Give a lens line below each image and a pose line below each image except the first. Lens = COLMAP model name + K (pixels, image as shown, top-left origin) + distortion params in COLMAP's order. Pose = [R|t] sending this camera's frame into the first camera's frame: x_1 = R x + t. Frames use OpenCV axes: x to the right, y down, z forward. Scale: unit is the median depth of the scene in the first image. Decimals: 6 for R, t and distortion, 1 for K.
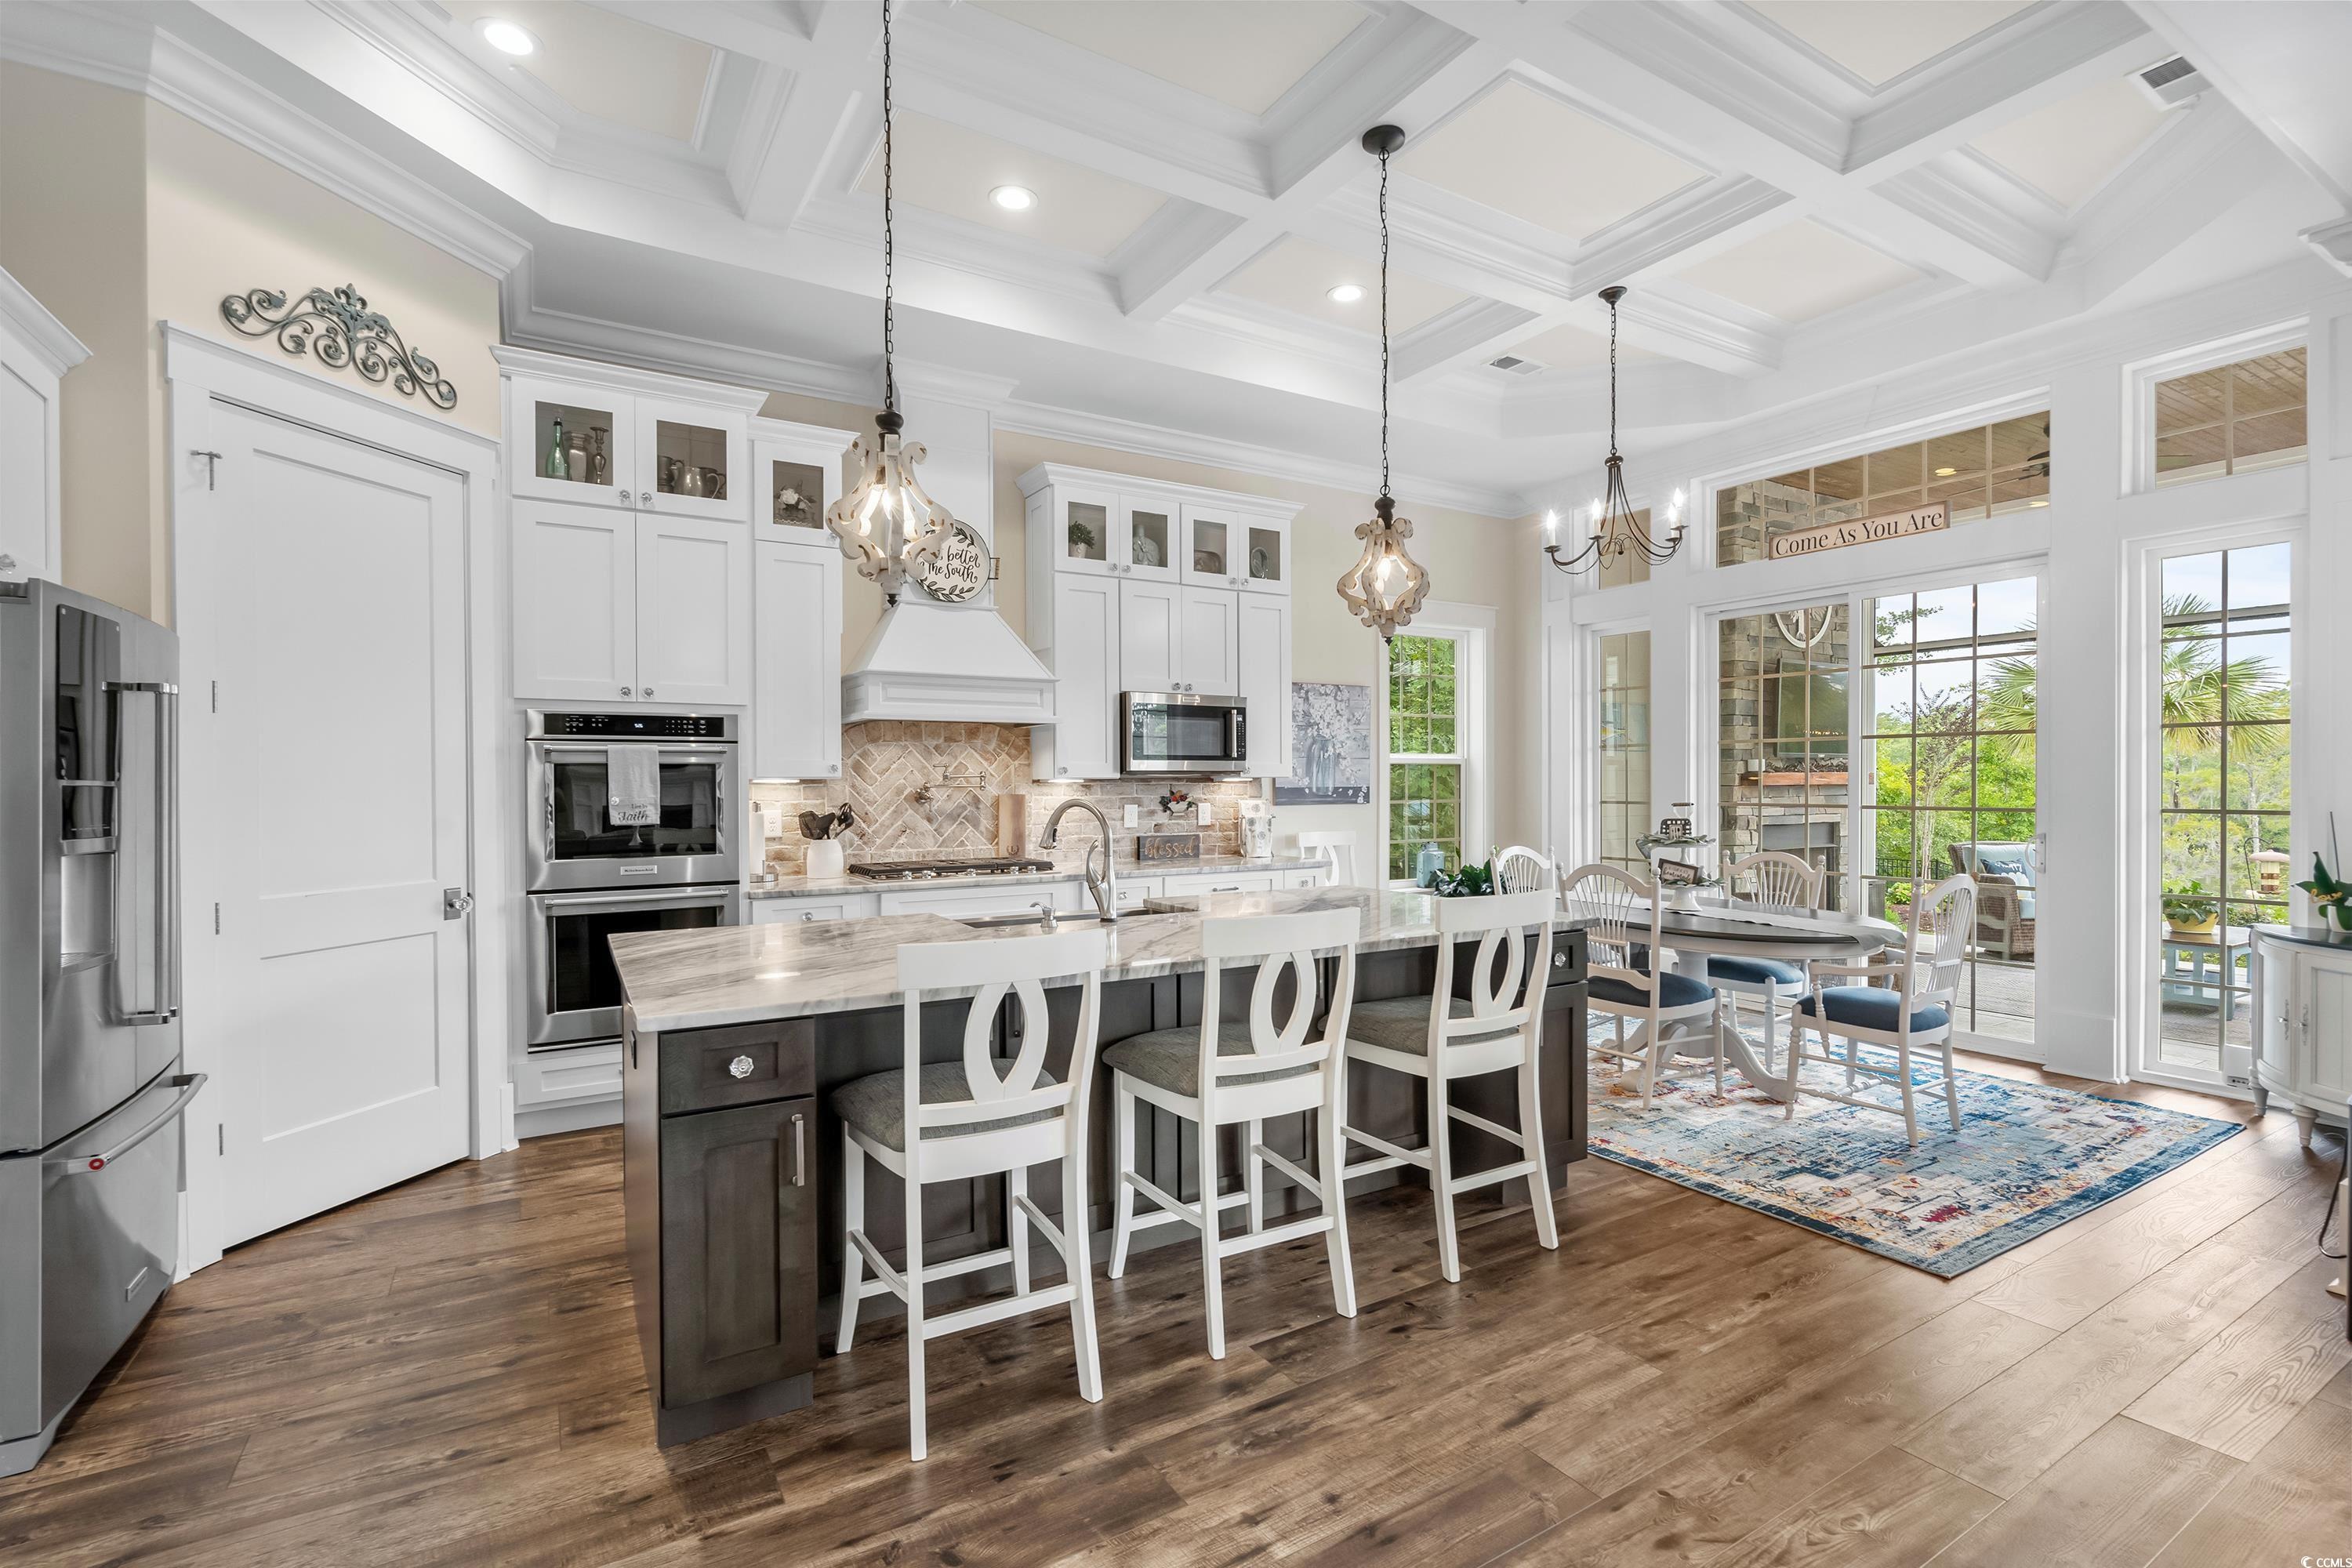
lens RADIAL K [[1076.7, 0, 1180.3], [0, 1076.7, 790.1], [0, 0, 1]] dist [0.001692, 0.000795]
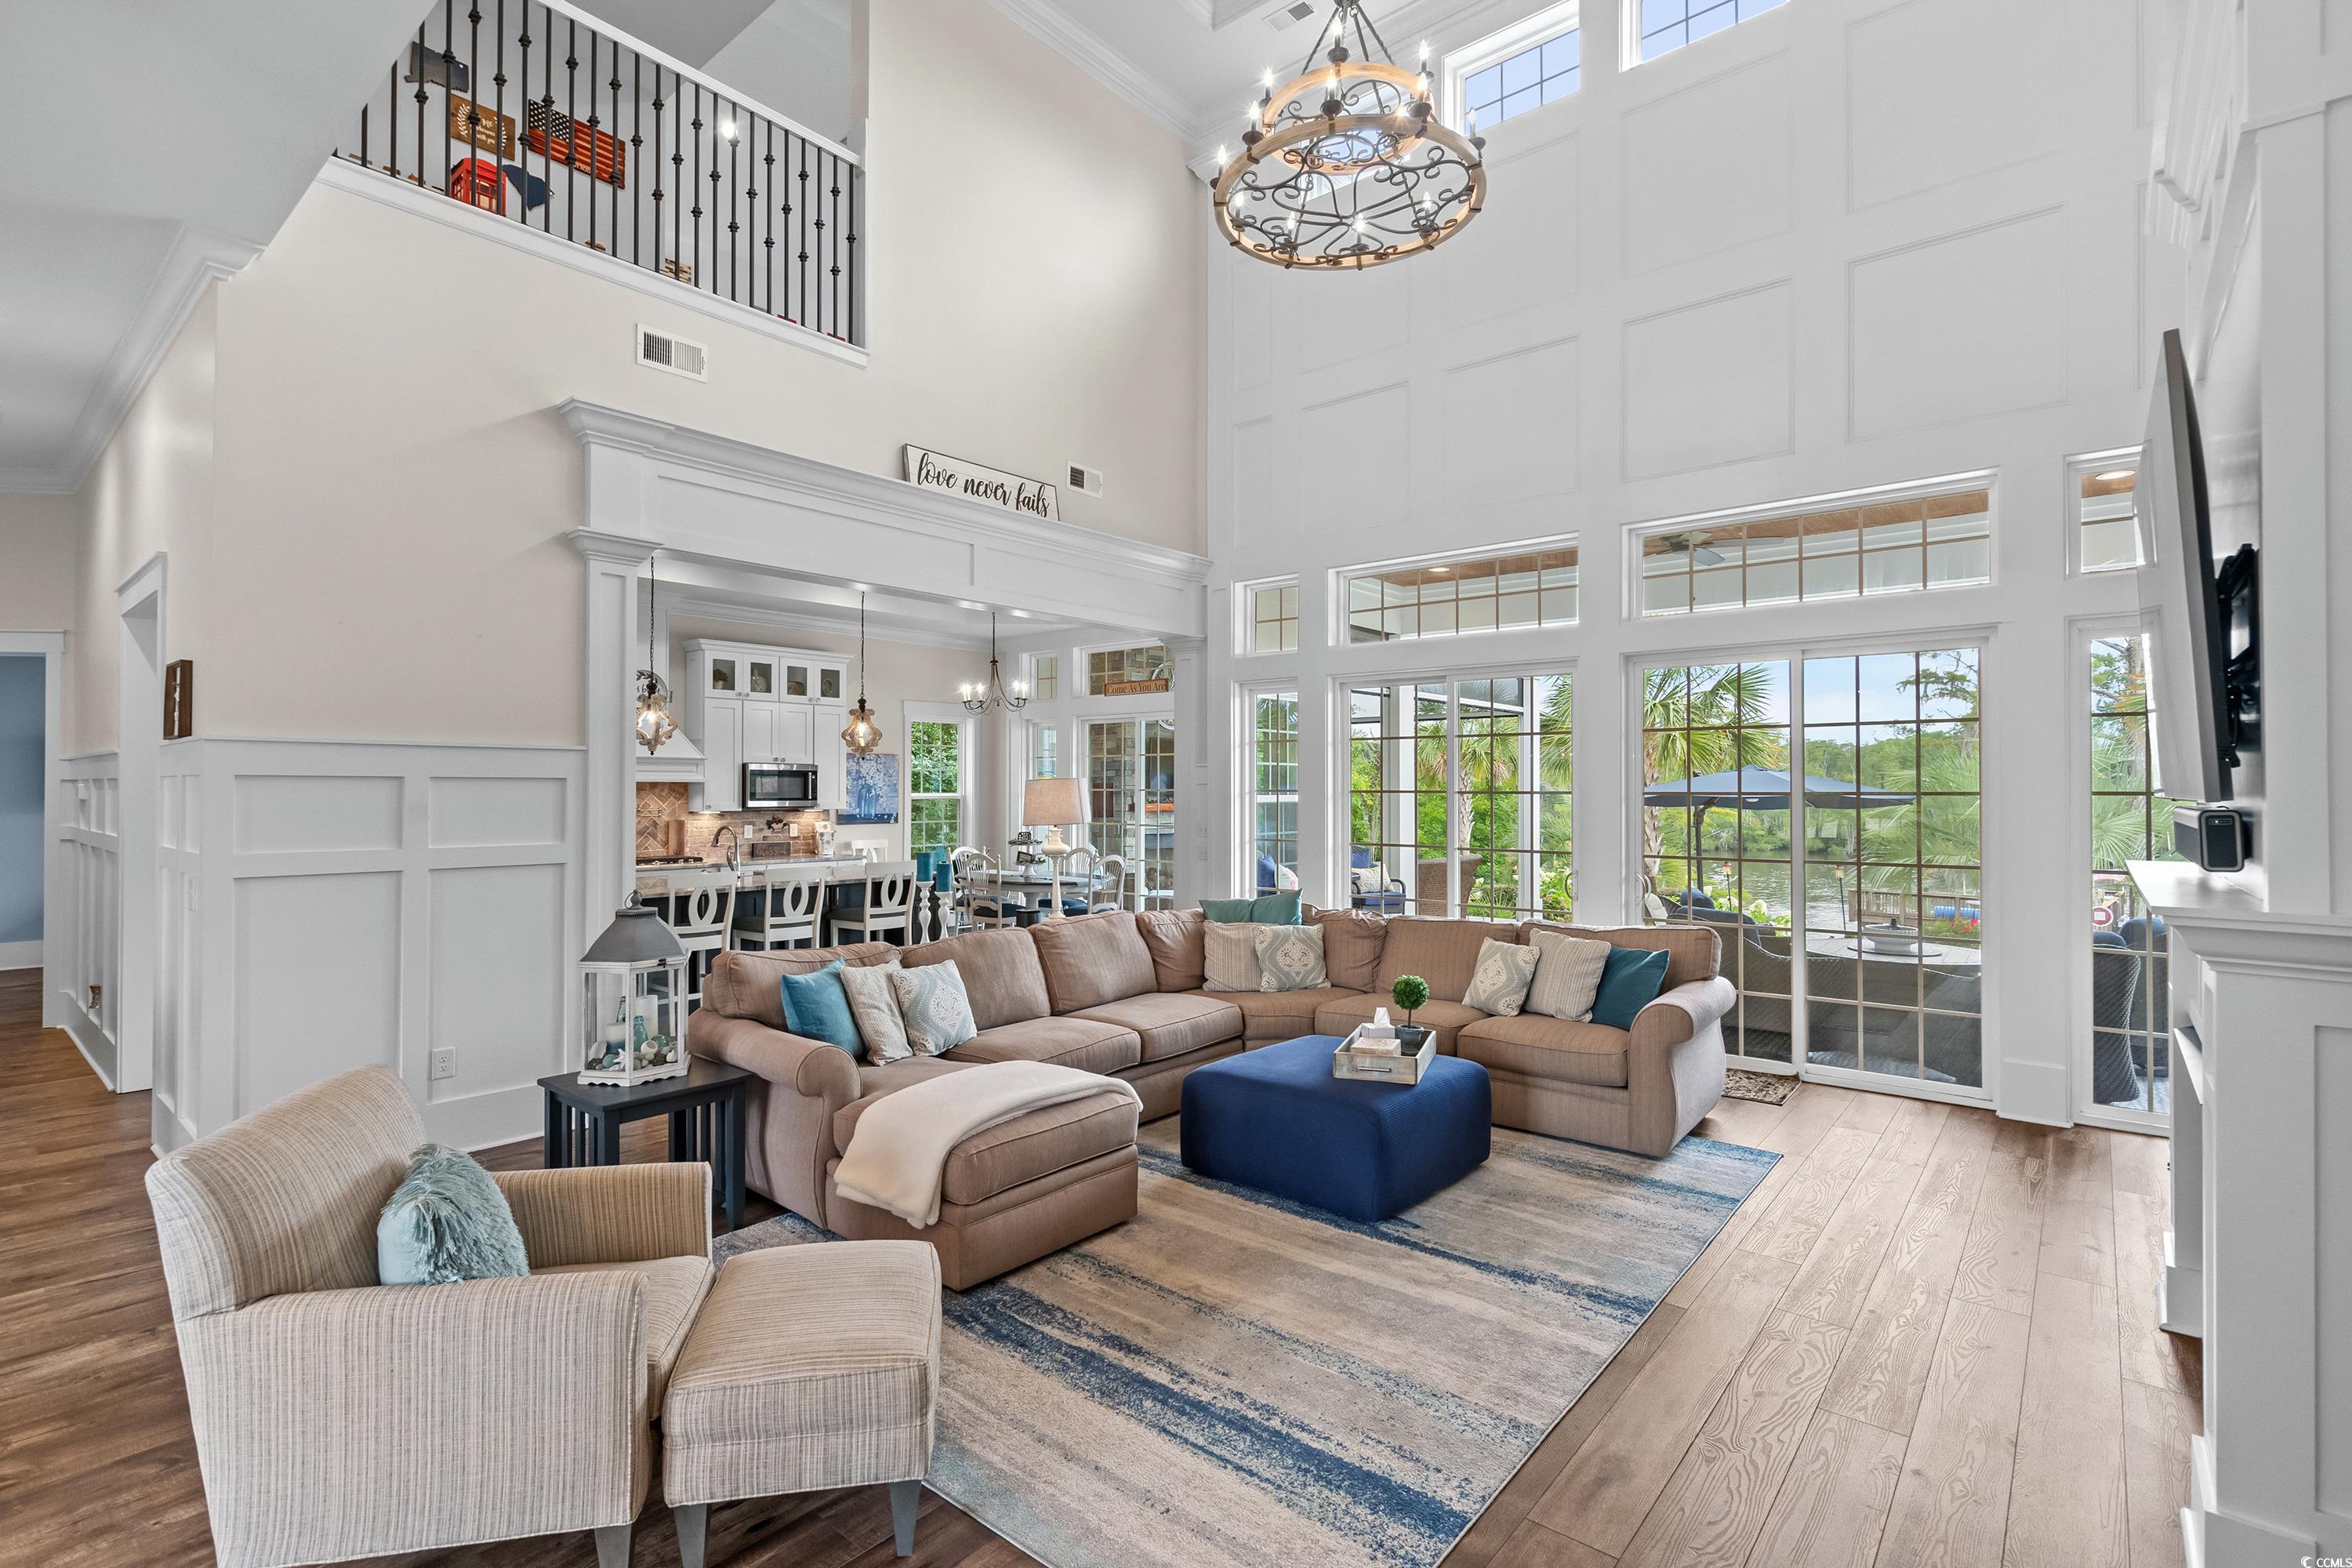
lens RADIAL K [[1076.7, 0, 1165.9], [0, 1076.7, 782.8], [0, 0, 1]] dist [0.001692, 0.000795]
pose [[0.949754, 0.008301, 0.312888, 0.056431], [-0.003676, 0.999875, -0.015369, -0.034678], [-0.312976, 0.013446, 0.949666, -0.986903]]
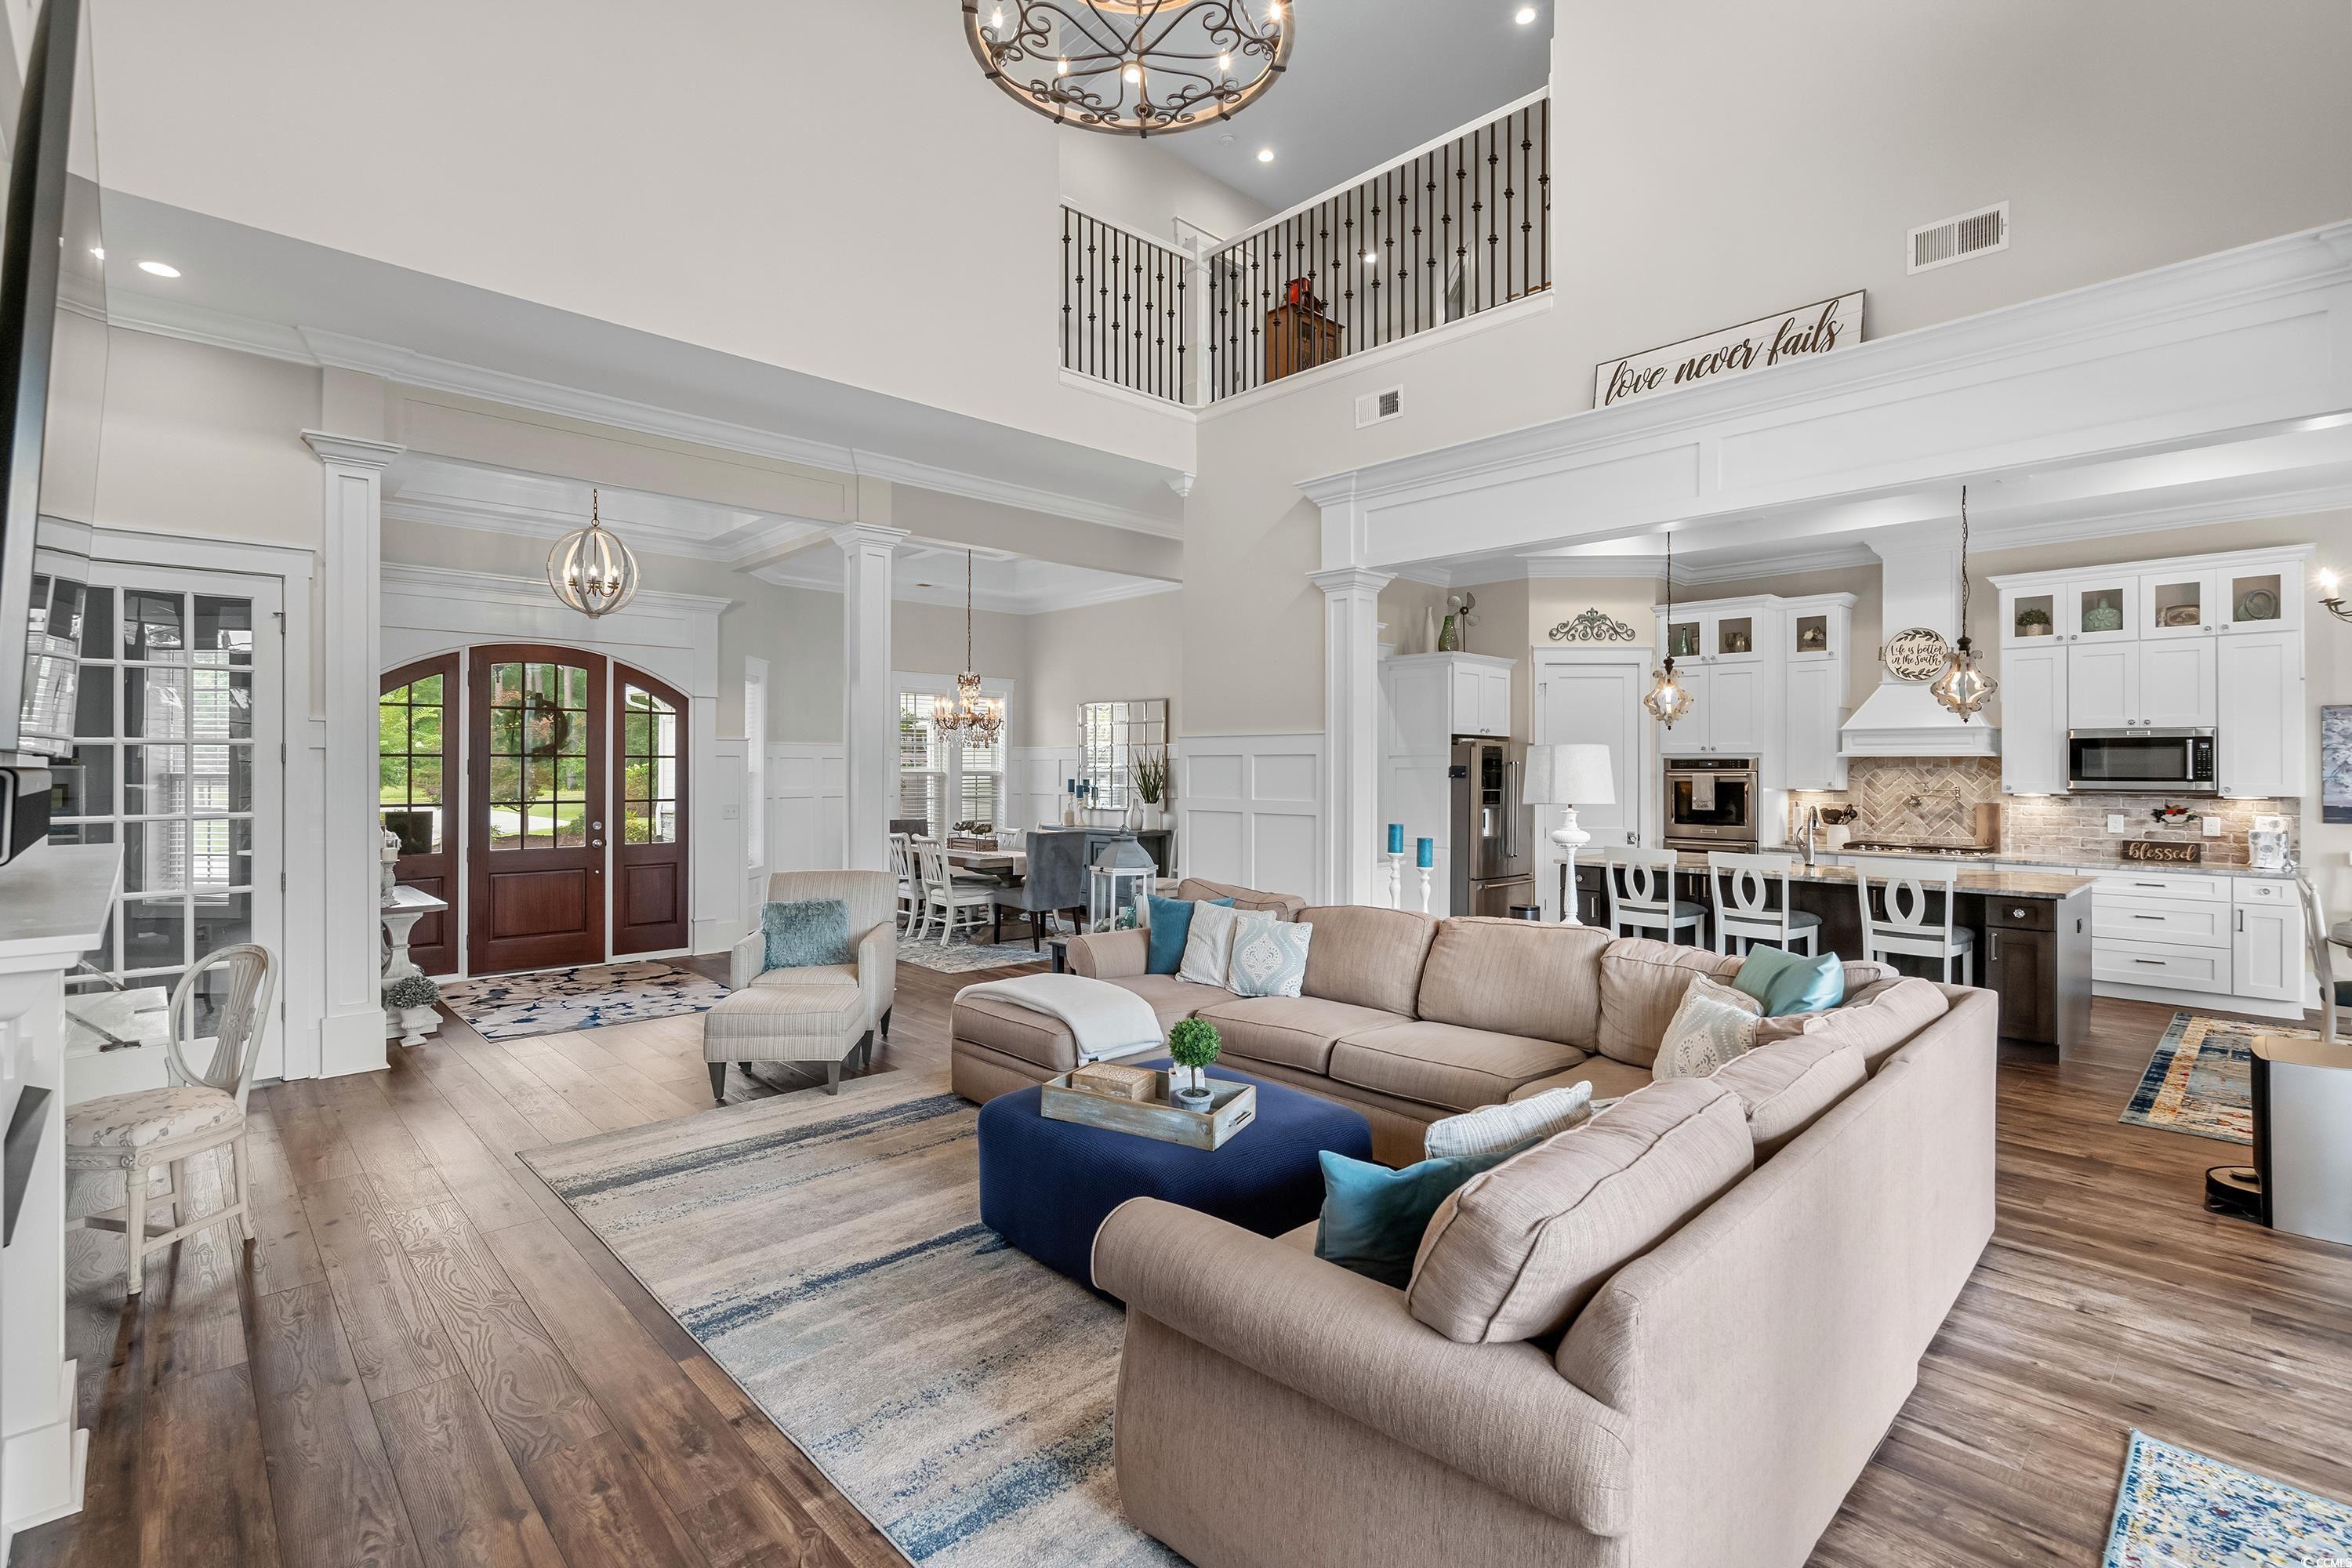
lens RADIAL K [[1076.7, 0, 1182.5], [0, 1076.7, 760.0], [0, 0, 1]] dist [0.001692, 0.000795]
pose [[0.221072, -0.001016, -0.975257, 1.063192], [-0.010999, 0.999933, -0.003534, -0.038323], [0.975195, 0.011508, 0.221046, -0.393223]]
